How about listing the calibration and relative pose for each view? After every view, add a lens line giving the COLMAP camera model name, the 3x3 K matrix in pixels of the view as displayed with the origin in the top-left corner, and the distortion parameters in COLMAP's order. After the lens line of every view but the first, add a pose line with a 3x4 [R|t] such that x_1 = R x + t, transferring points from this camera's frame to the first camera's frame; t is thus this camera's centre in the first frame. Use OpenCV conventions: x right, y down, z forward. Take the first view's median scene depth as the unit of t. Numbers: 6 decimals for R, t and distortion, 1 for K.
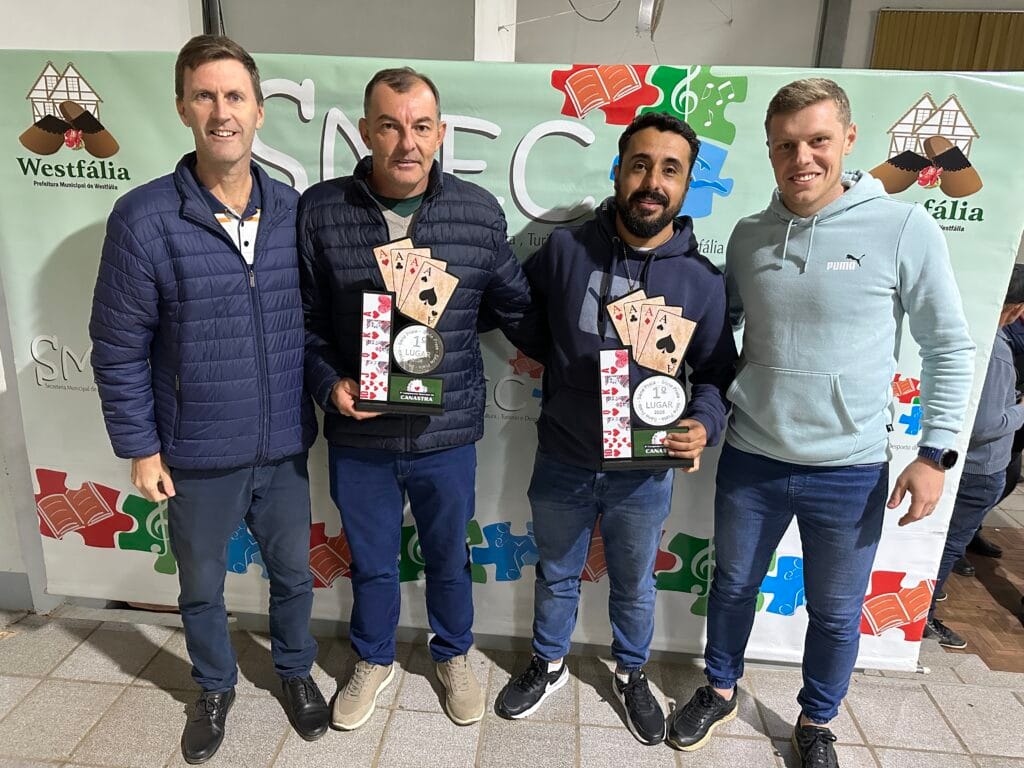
lens RADIAL K [[713.1, 0, 510.8], [0, 713.1, 379.6], [0, 0, 1]] dist [-0.007778, -0.004818]
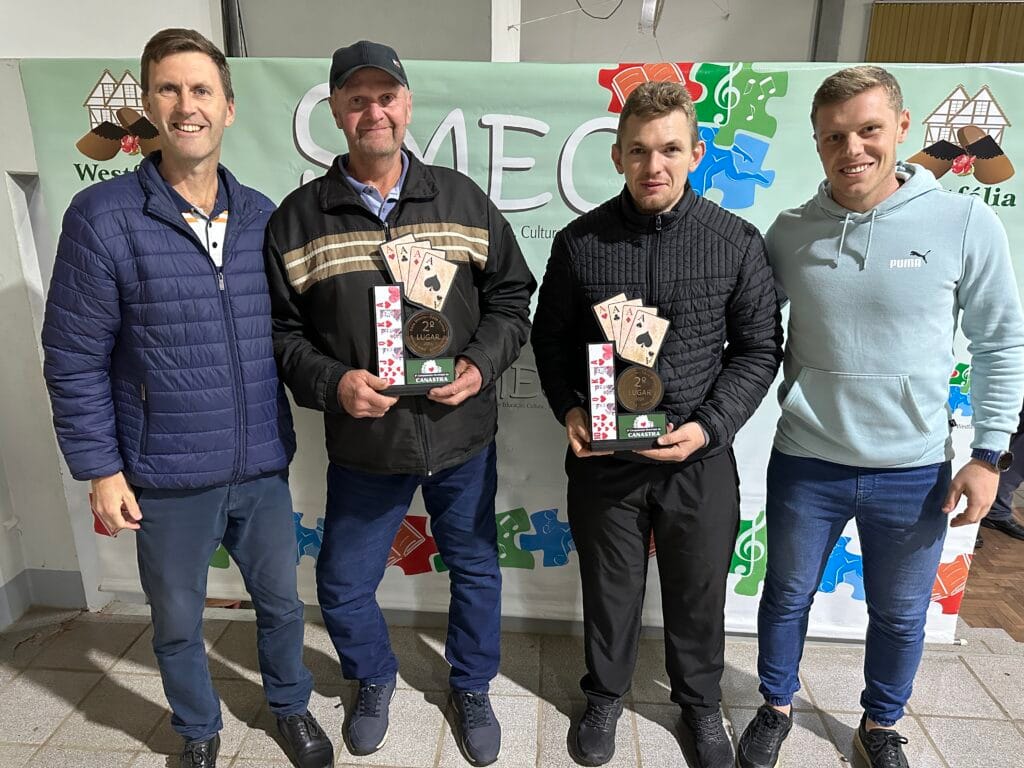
lens RADIAL K [[713.1, 0, 505.0], [0, 713.1, 378.8], [0, 0, 1]] dist [-0.007778, -0.004818]
pose [[0.999714, -0.022456, 0.008222, -0.090836], [0.022466, 0.999747, -0.001086, 0.013127], [-0.008195, 0.001270, 0.999966, -0.031808]]
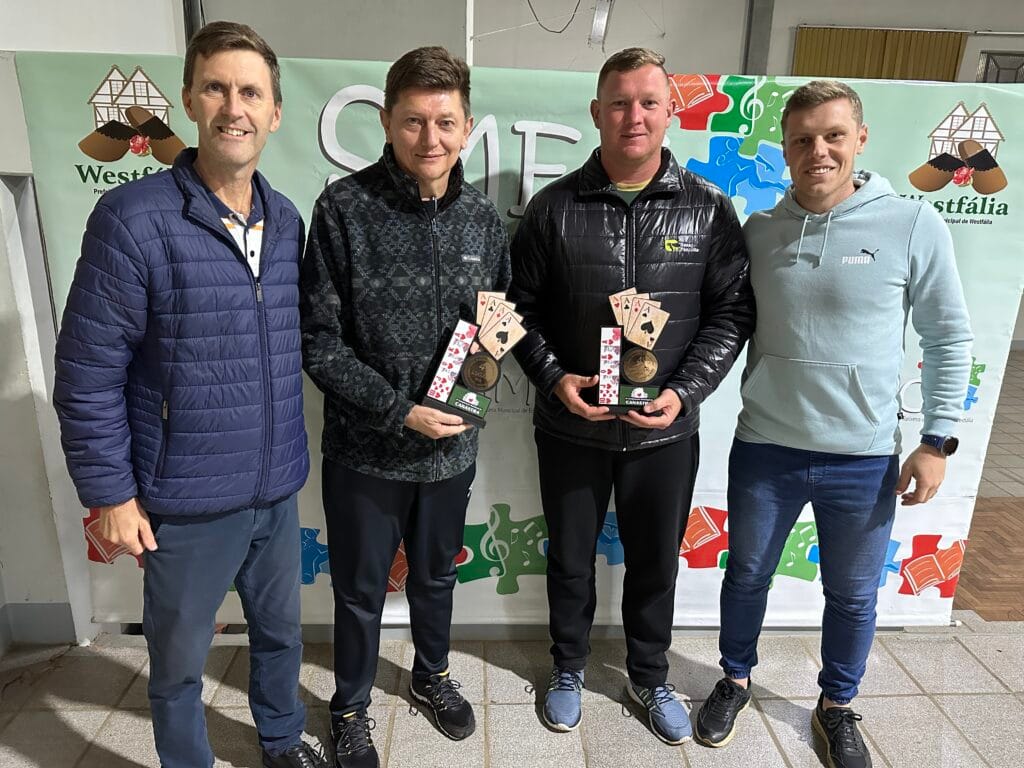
lens RADIAL K [[713.1, 0, 502.7], [0, 713.1, 373.9], [0, 0, 1]] dist [-0.007778, -0.004818]
pose [[0.991862, -0.042814, 0.119907, -0.256564], [0.044373, 0.998961, -0.010361, 0.004260], [-0.119339, 0.015597, 0.992731, -0.015718]]
